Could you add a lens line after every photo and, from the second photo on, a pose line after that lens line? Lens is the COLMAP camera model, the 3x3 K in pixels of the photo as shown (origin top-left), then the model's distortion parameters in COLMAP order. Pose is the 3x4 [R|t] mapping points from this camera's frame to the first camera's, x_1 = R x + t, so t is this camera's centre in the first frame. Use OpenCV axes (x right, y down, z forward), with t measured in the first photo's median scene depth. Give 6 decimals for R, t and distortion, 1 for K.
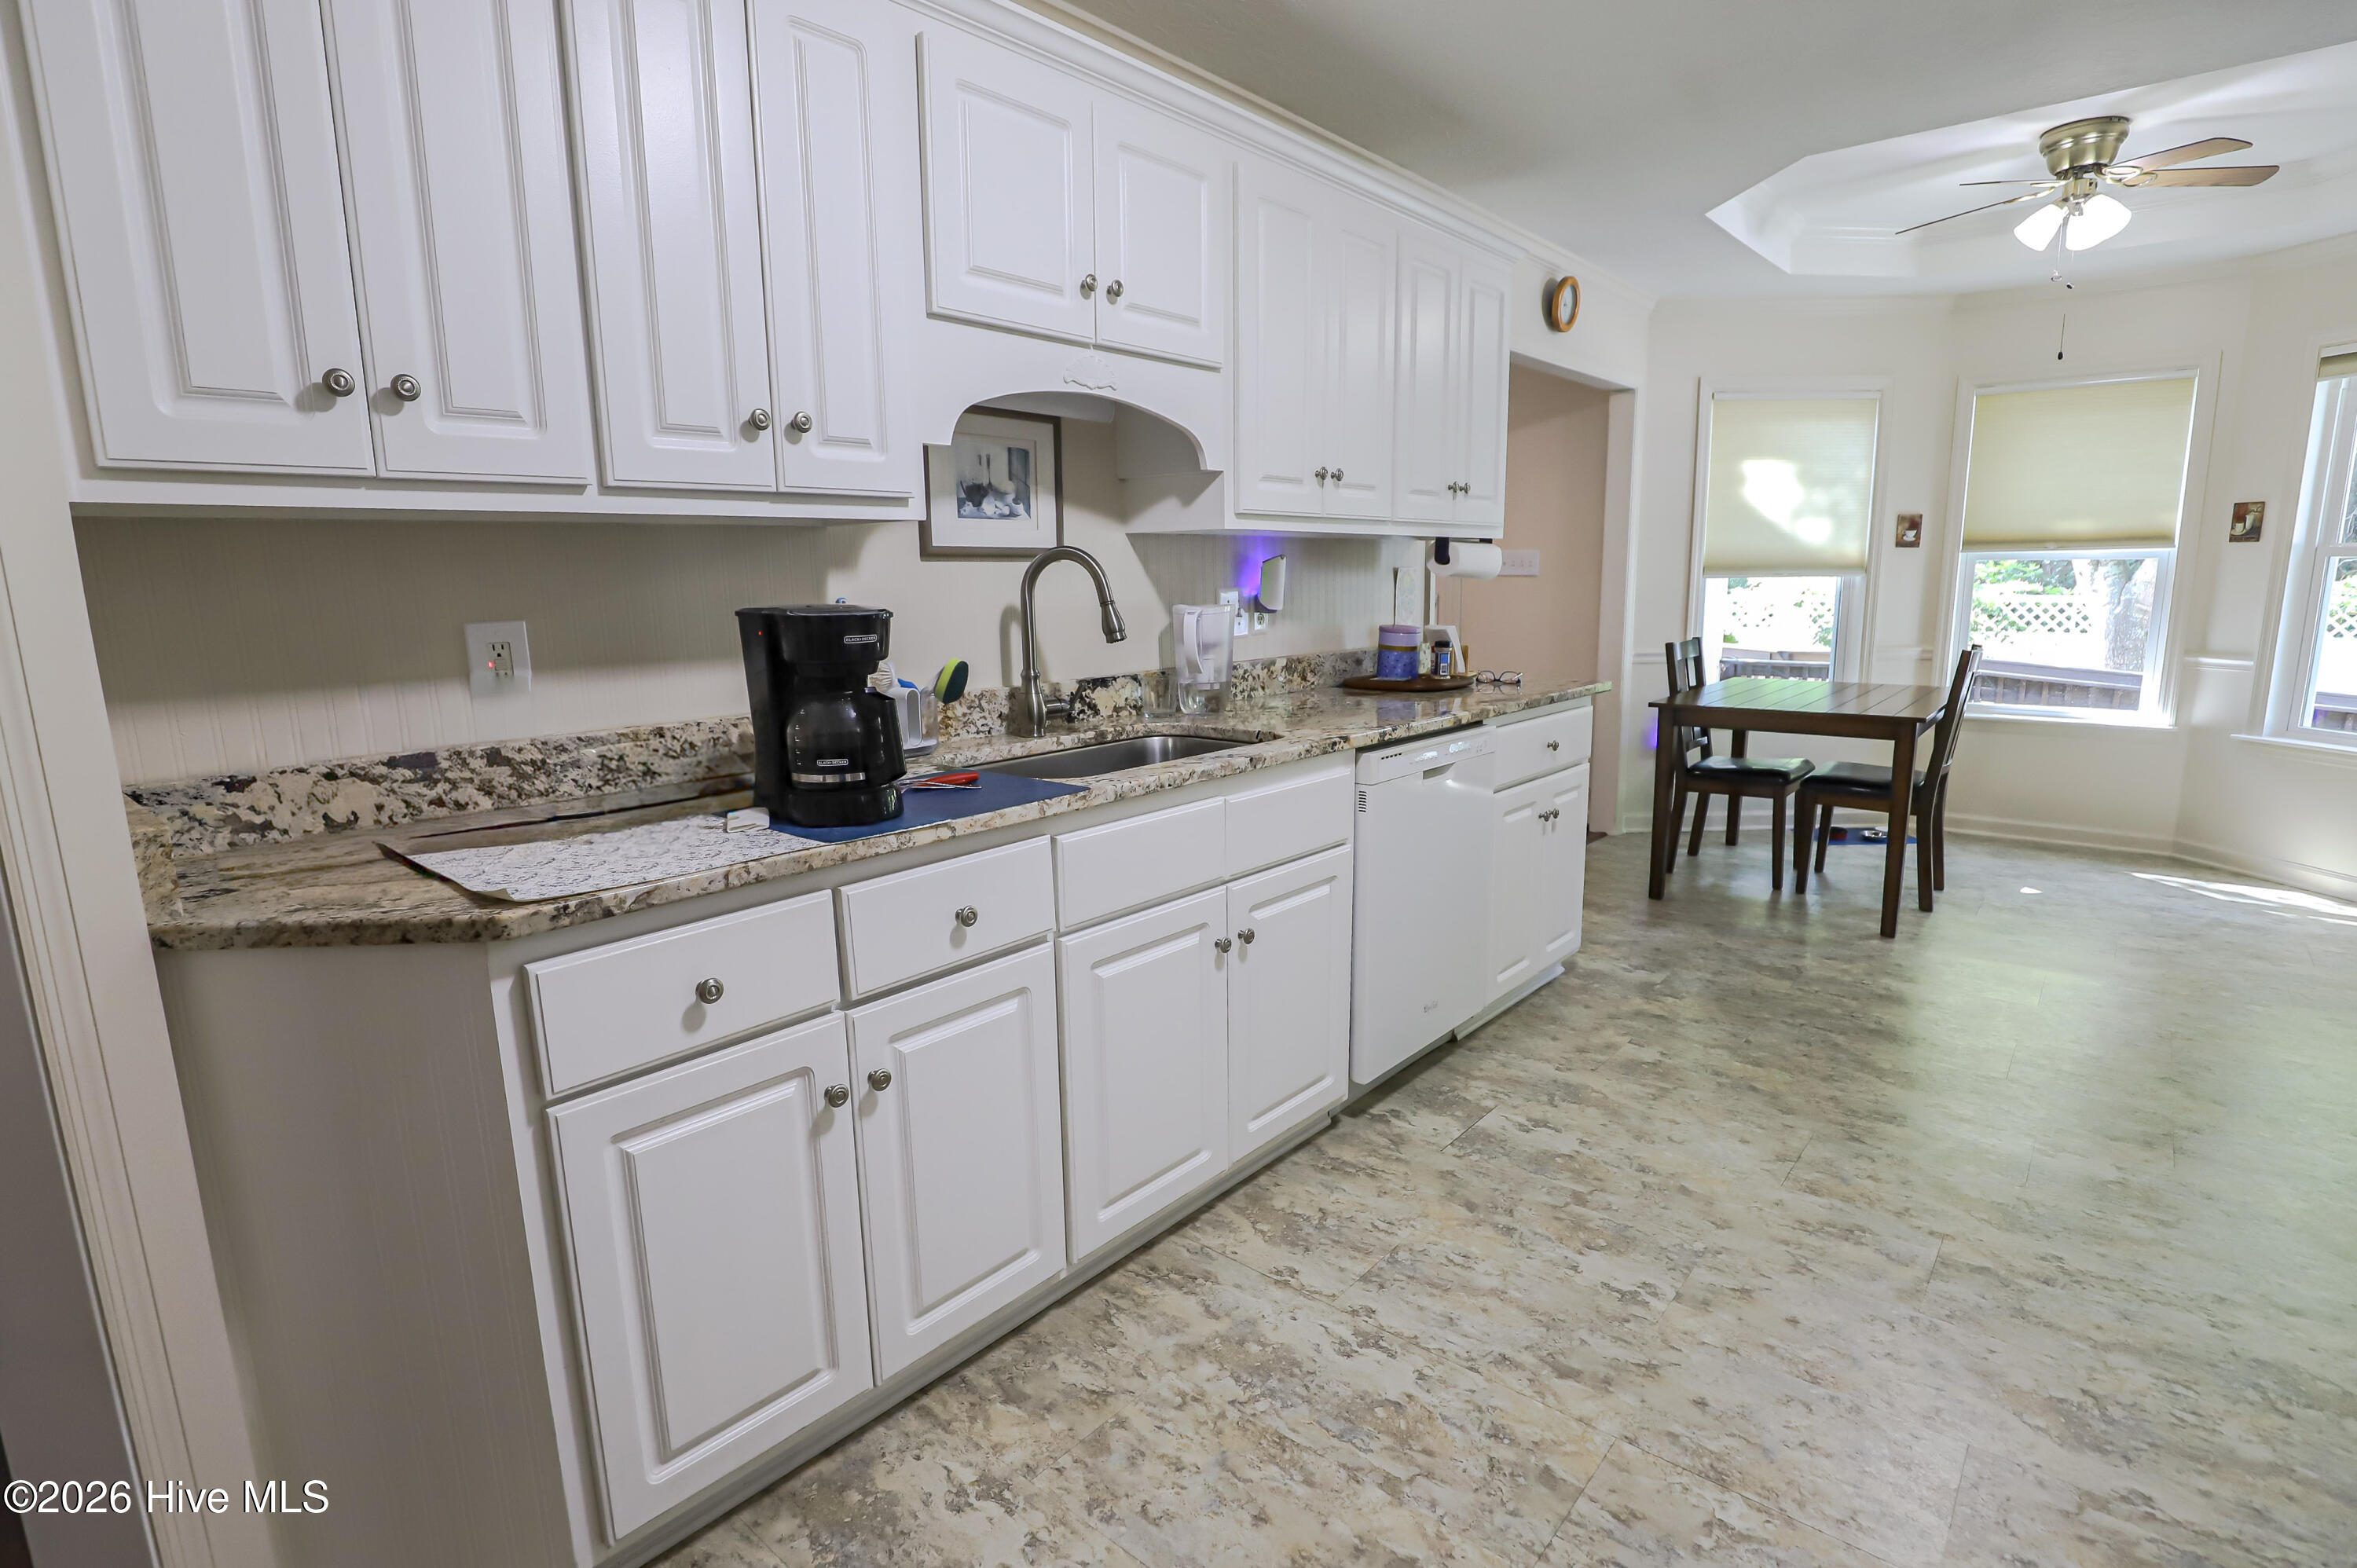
lens RADIAL K [[1134.4, 0, 1173.5], [0, 1134.4, 791.4], [0, 0, 1]] dist [-0.039086, 0.008717]
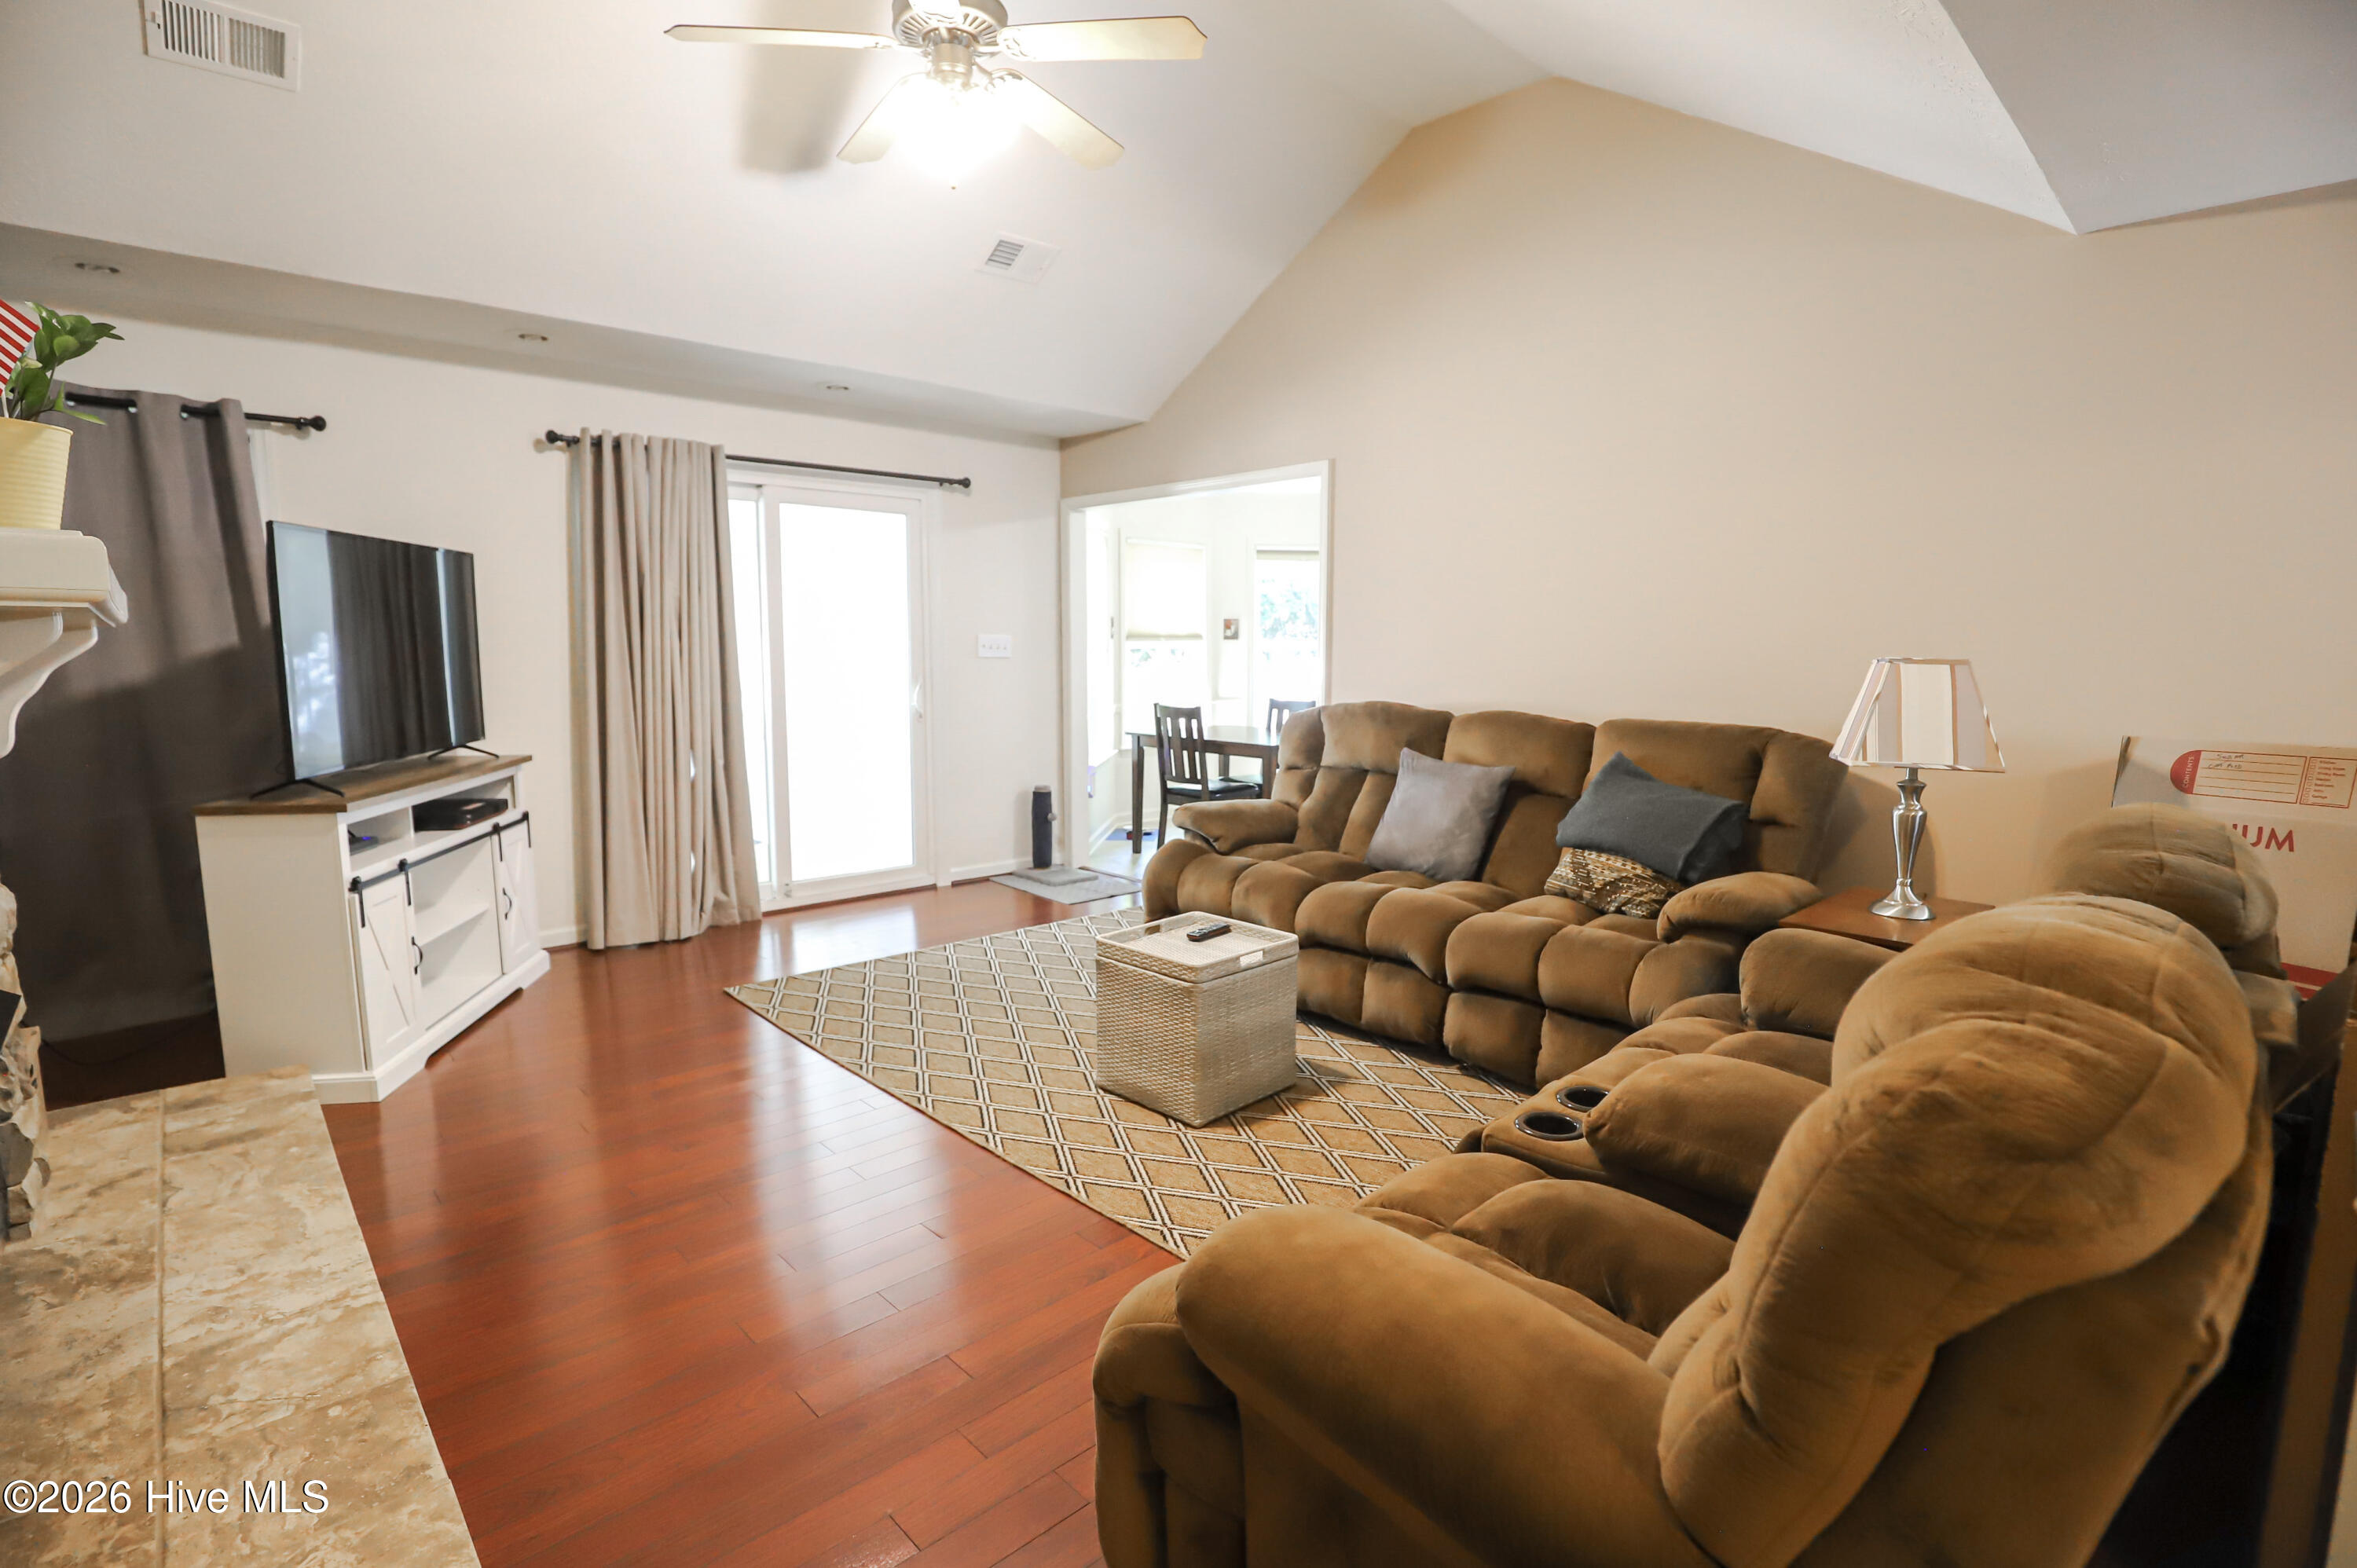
lens RADIAL K [[1134.4, 0, 1199.2], [0, 1134.4, 786.9], [0, 0, 1]] dist [-0.039086, 0.008717]
pose [[0.063373, -0.107331, 0.992202, -1.418551], [0.180510, 0.979035, 0.094377, -0.249076], [-0.981529, 0.173122, 0.081418, 1.349921]]
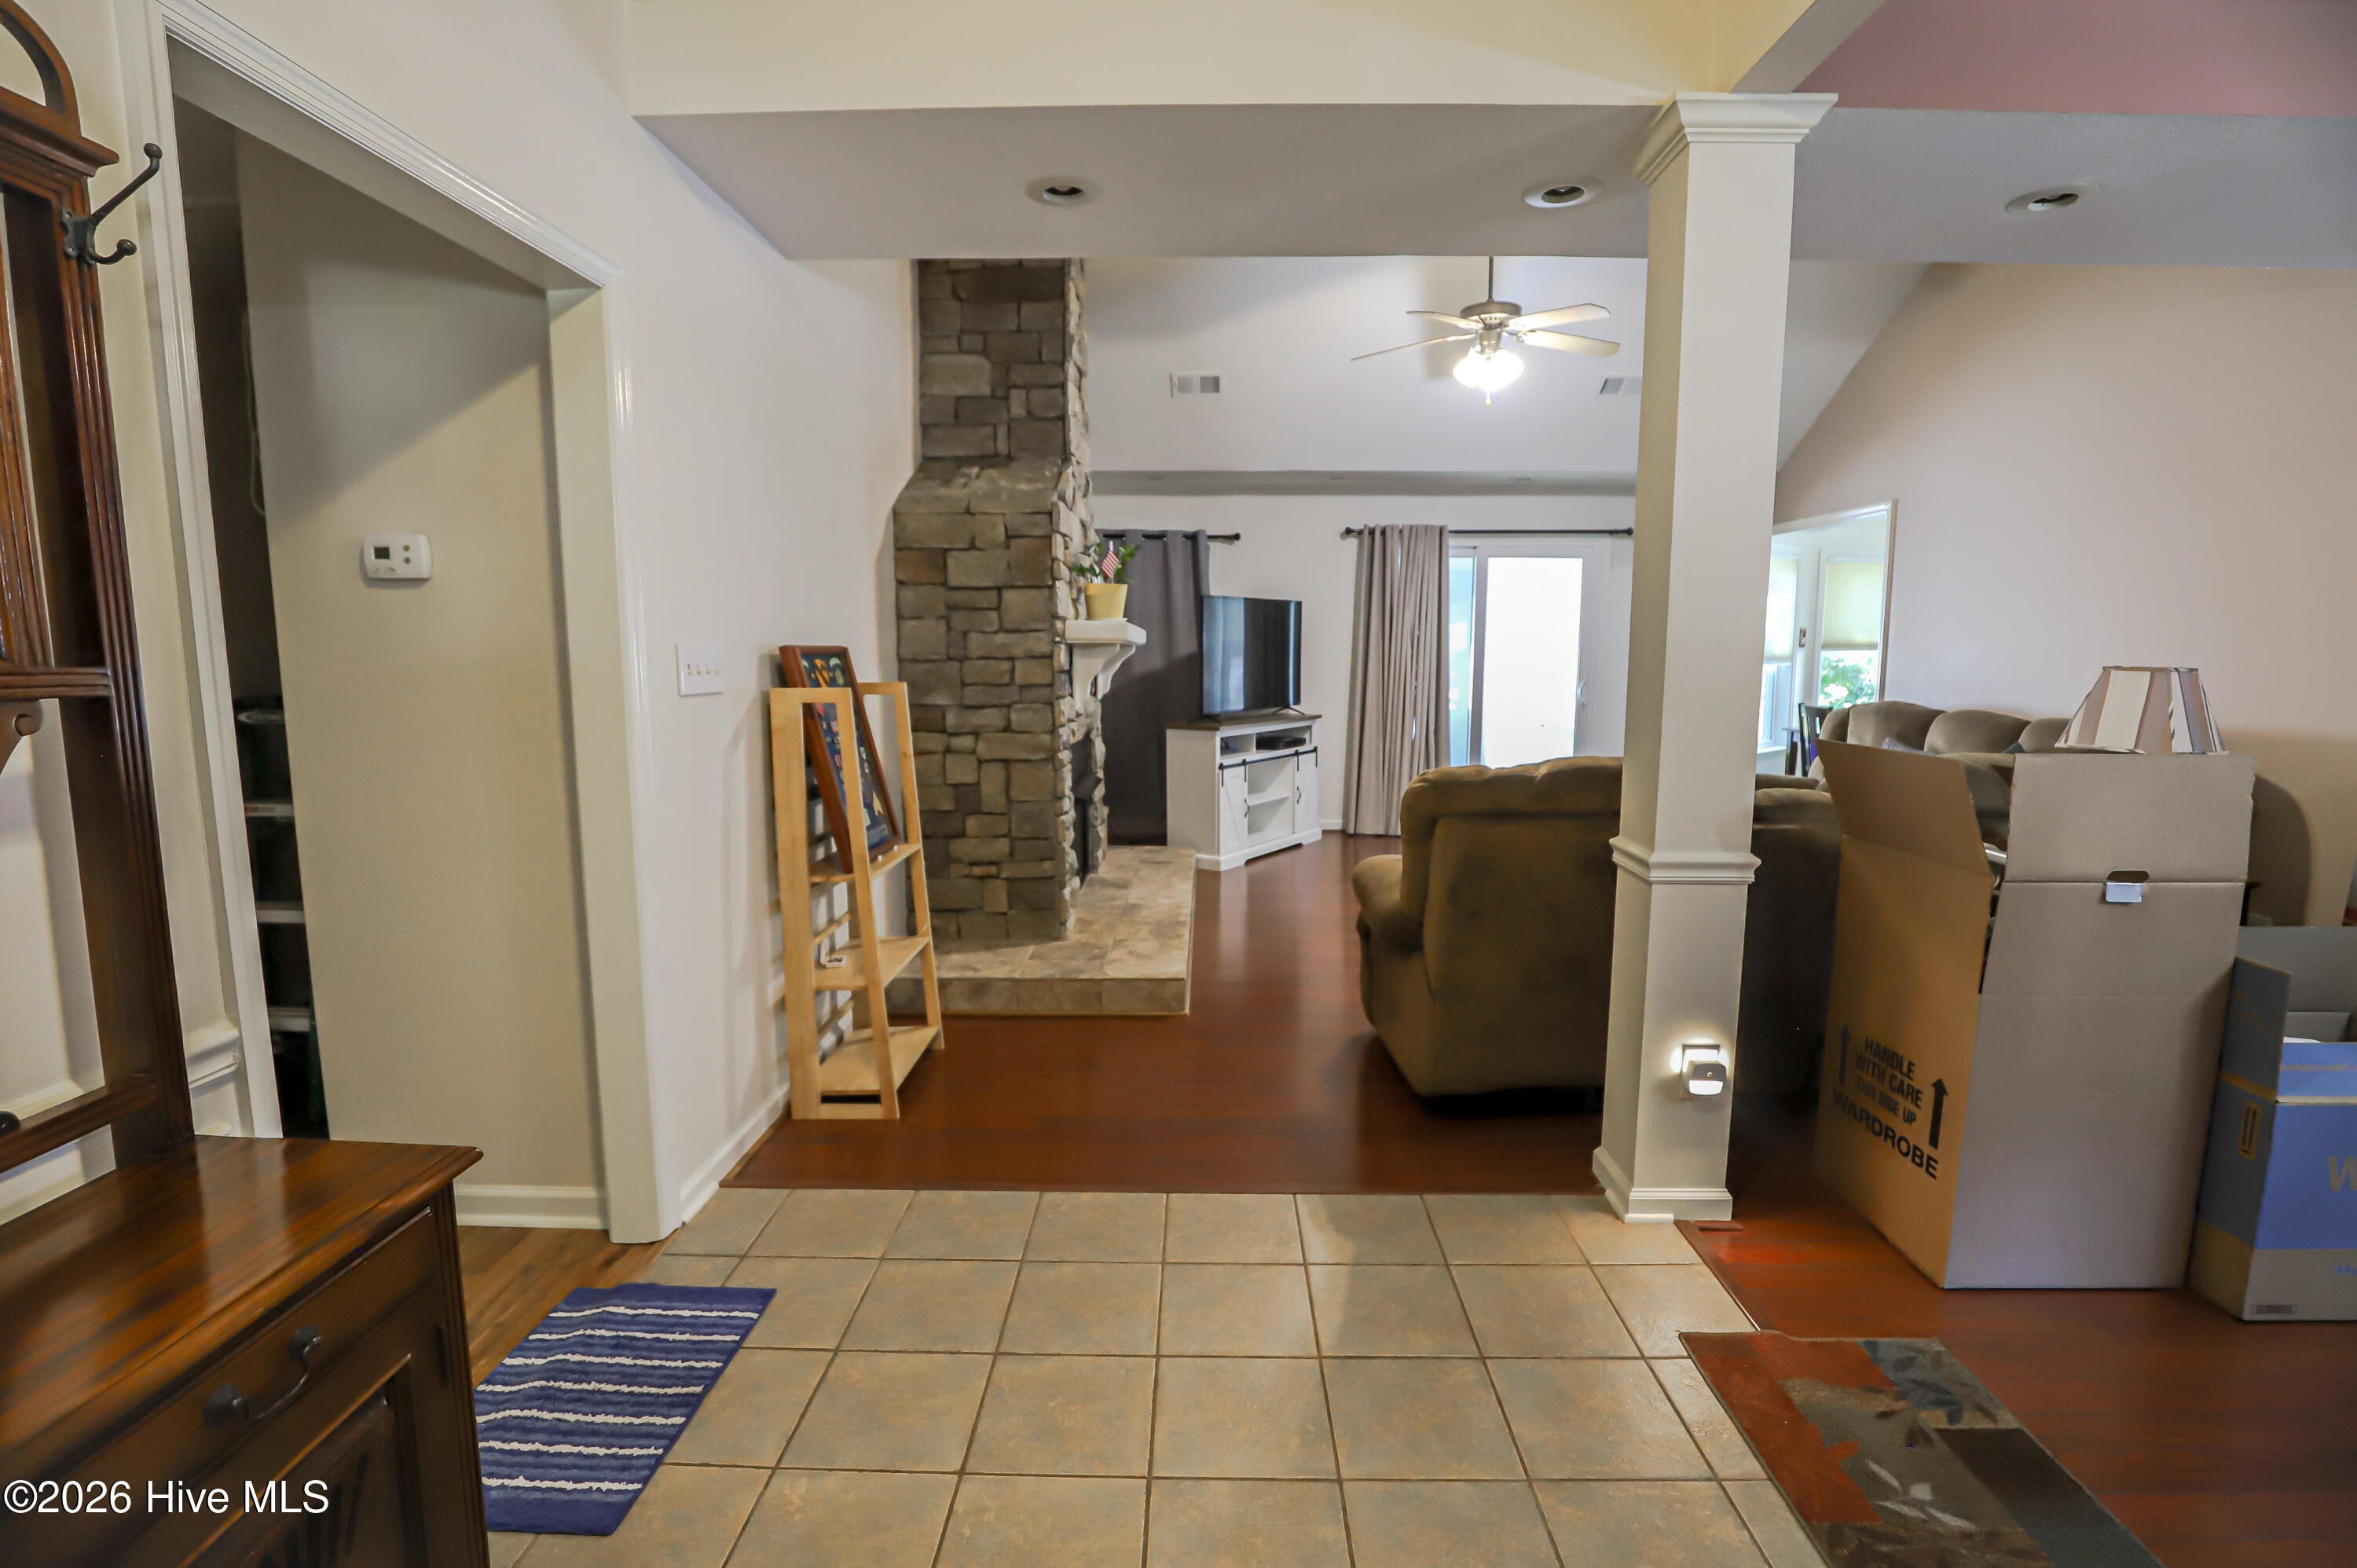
lens RADIAL K [[1134.4, 0, 1165.1], [0, 1134.4, 796.4], [0, 0, 1]] dist [-0.039086, 0.008717]
pose [[0.752101, -0.070123, 0.655307, -1.975397], [0.110520, 0.993662, -0.020514, -0.115854], [-0.649715, 0.087853, 0.755084, 0.641134]]
